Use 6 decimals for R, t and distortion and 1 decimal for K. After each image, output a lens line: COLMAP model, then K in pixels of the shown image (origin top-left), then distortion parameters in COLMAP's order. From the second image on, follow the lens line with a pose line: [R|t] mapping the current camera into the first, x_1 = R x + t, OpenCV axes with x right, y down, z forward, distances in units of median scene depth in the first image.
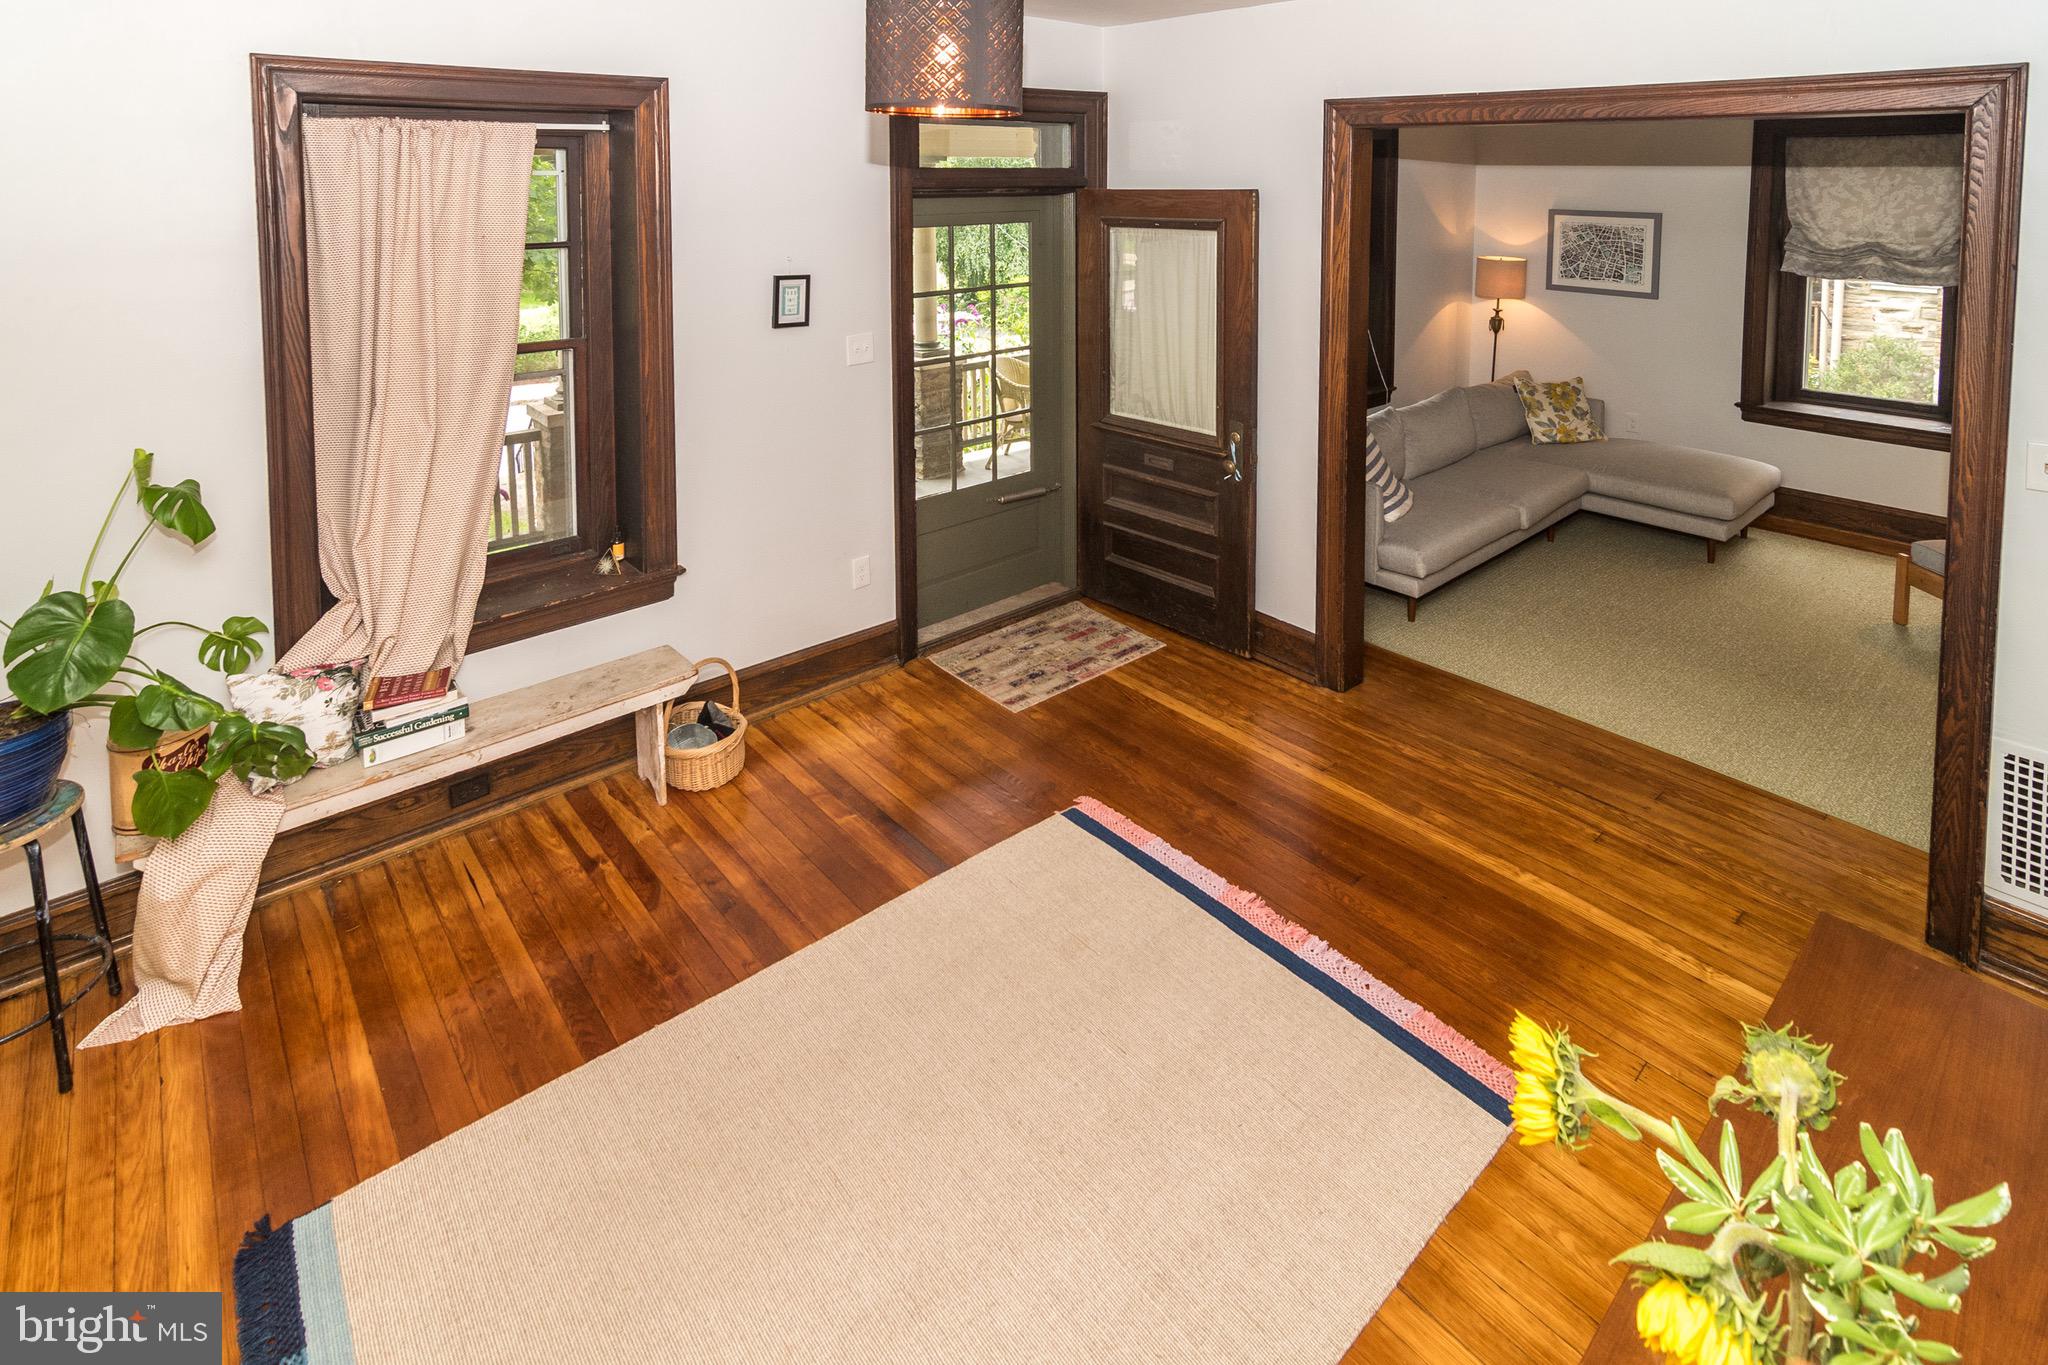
lens RADIAL K [[1039.7, 0, 1033.2], [0, 1039.7, 213.4], [0, 0, 1]] dist [-0.001817, -0.000805]
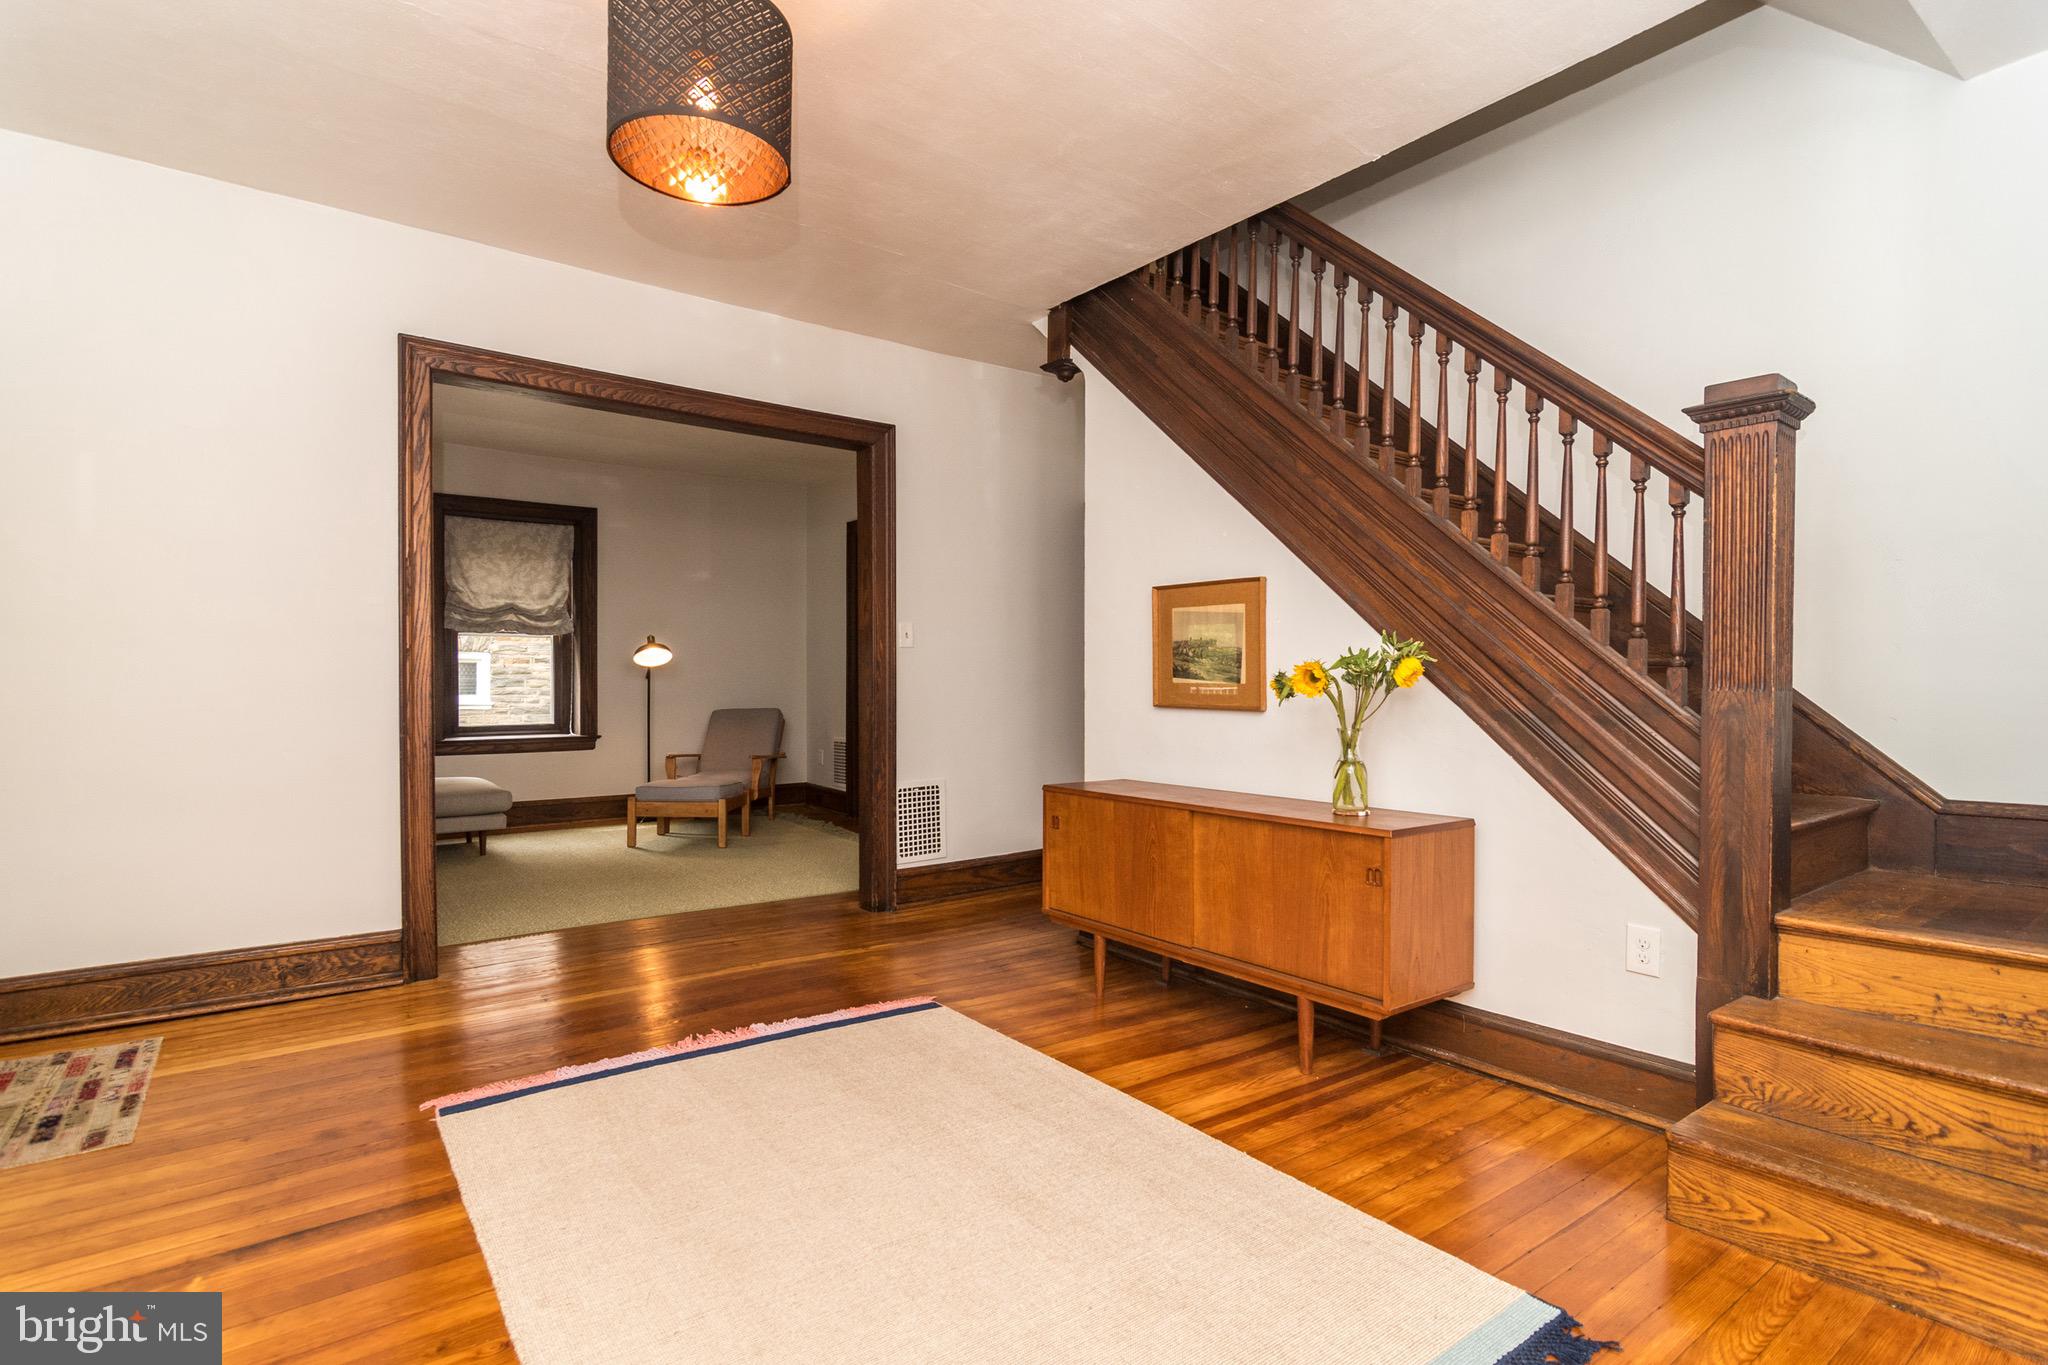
lens RADIAL K [[998.5, 0, 1037.2], [0, 998.5, 677.5], [0, 0, 1]] dist [-0.000915, 0.000050]
pose [[0.074086, 0.002514, 0.997249, -0.670837], [0.029557, 0.999552, -0.004716, 0.262766], [-0.996814, 0.029825, 0.073978, 0.484643]]
